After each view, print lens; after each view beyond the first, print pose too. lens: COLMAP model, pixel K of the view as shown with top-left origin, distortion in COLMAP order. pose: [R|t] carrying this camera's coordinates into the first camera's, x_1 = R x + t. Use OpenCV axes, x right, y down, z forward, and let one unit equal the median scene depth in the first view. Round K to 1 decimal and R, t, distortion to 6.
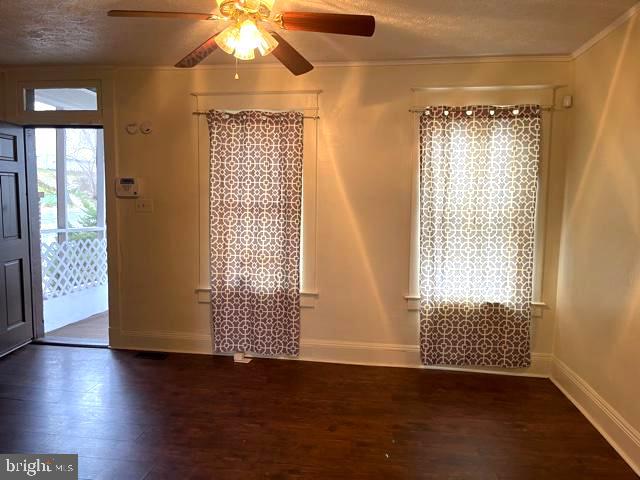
lens RADIAL K [[482.0, 0, 320.6], [0, 482.0, 240.6], [0, 0, 1]] dist [0.026814, -0.004604]
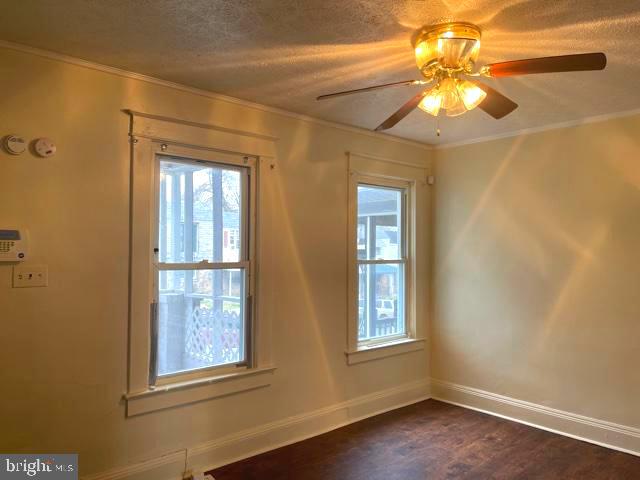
lens RADIAL K [[482.0, 0, 320.3], [0, 482.0, 237.8], [0, 0, 1]] dist [0.026814, -0.004604]
pose [[0.643304, 0.008113, 0.765568, -0.603533], [0.069331, 0.995218, -0.068806, -0.054172], [-0.762465, 0.097341, 0.639666, 0.354084]]
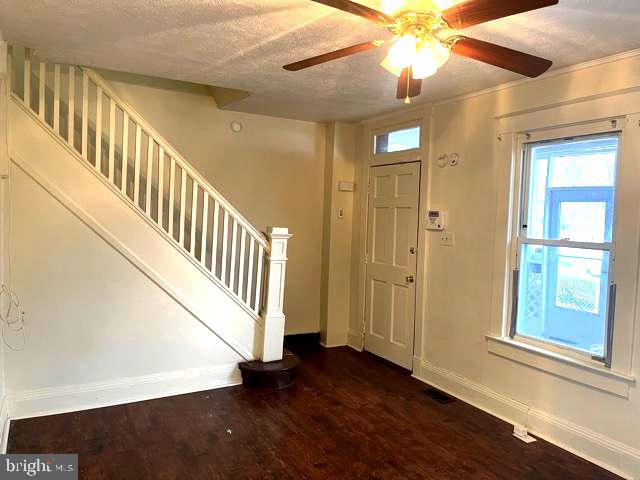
lens RADIAL K [[482.0, 0, 322.2], [0, 482.0, 242.9], [0, 0, 1]] dist [0.026814, -0.004604]
pose [[0.616774, 0.054667, -0.785239, 0.245751], [-0.097201, 0.995240, -0.007062, -0.034018], [0.781115, 0.080682, 0.619152, 0.210311]]
